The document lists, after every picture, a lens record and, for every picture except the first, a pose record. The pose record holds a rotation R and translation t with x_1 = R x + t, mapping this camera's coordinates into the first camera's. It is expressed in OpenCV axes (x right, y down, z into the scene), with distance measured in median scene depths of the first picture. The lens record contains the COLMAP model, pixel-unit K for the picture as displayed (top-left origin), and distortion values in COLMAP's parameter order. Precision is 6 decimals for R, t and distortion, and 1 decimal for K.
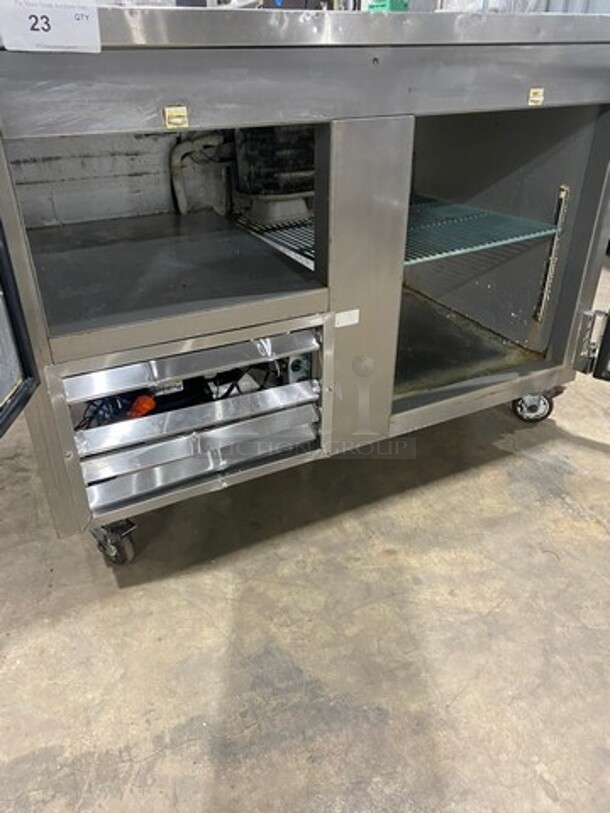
lens RADIAL K [[616.6, 0, 305.0], [0, 616.6, 406.5], [0, 0, 1]] dist [0.003276, 0.002971]
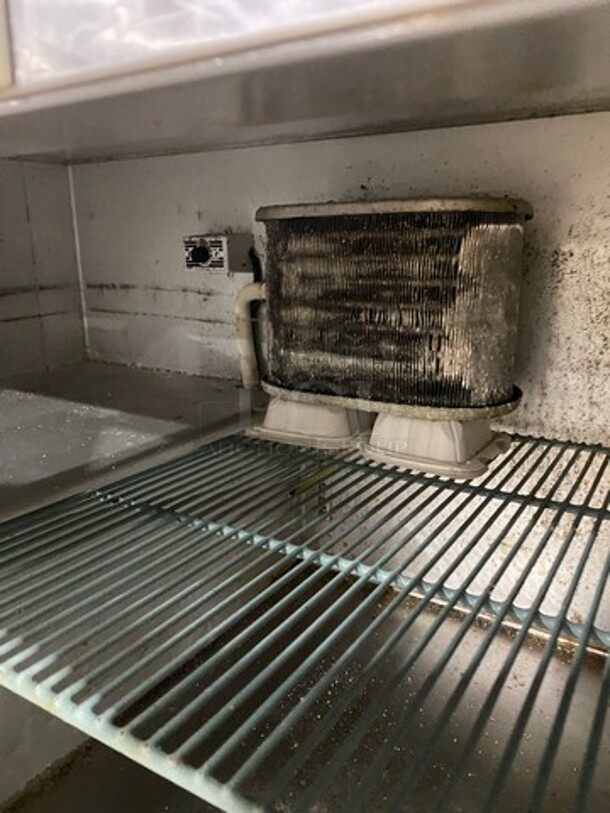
lens RADIAL K [[616.6, 0, 305.0], [0, 616.6, 406.5], [0, 0, 1]] dist [0.003276, 0.002971]
pose [[0.521867, 0.233661, -0.820401, 0.403544], [-0.431672, 0.901856, -0.017732, -0.335152], [0.735740, 0.363398, 0.571514, 0.741996]]
